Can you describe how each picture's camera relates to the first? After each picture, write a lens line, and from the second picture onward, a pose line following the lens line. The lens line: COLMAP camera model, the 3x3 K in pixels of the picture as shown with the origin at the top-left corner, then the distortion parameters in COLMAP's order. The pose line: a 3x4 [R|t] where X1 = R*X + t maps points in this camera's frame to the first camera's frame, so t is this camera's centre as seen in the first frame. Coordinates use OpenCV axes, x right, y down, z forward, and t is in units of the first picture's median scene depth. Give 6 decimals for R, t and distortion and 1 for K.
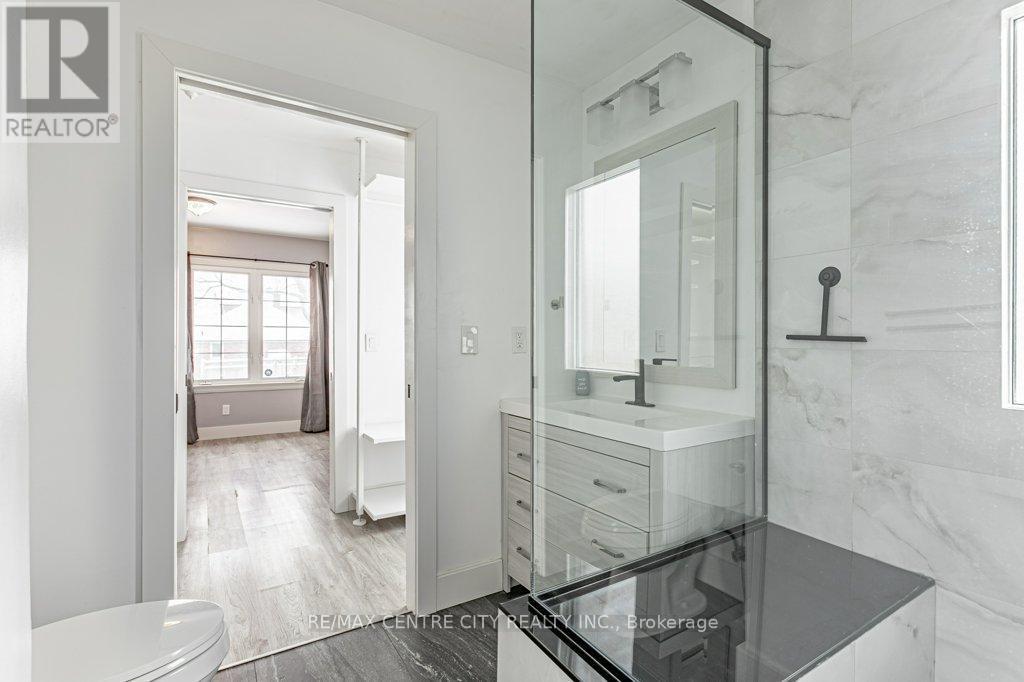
lens RADIAL K [[492.1, 0, 513.5], [0, 492.1, 341.2], [0, 0, 1]] dist [0.000469, -0.000062]
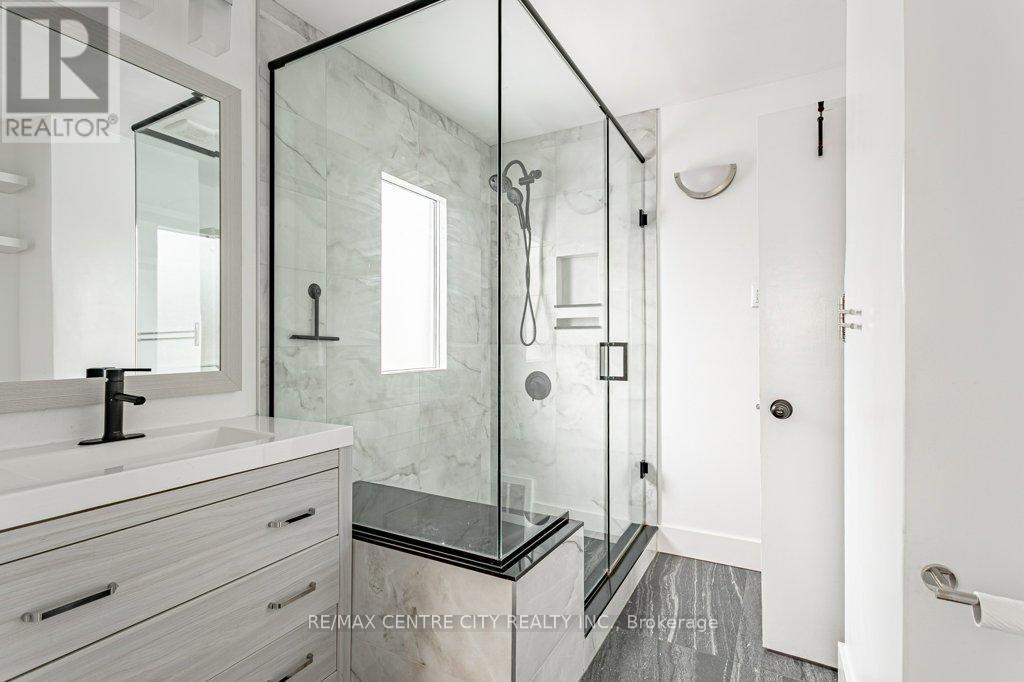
lens RADIAL K [[492.1, 0, 510.5], [0, 492.1, 341.1], [0, 0, 1]] dist [0.000469, -0.000062]
pose [[-0.483618, -0.002227, 0.875276, -0.730246], [0.001285, 0.999994, 0.003254, -0.001625], [-0.875278, 0.002698, -0.483612, 1.129916]]
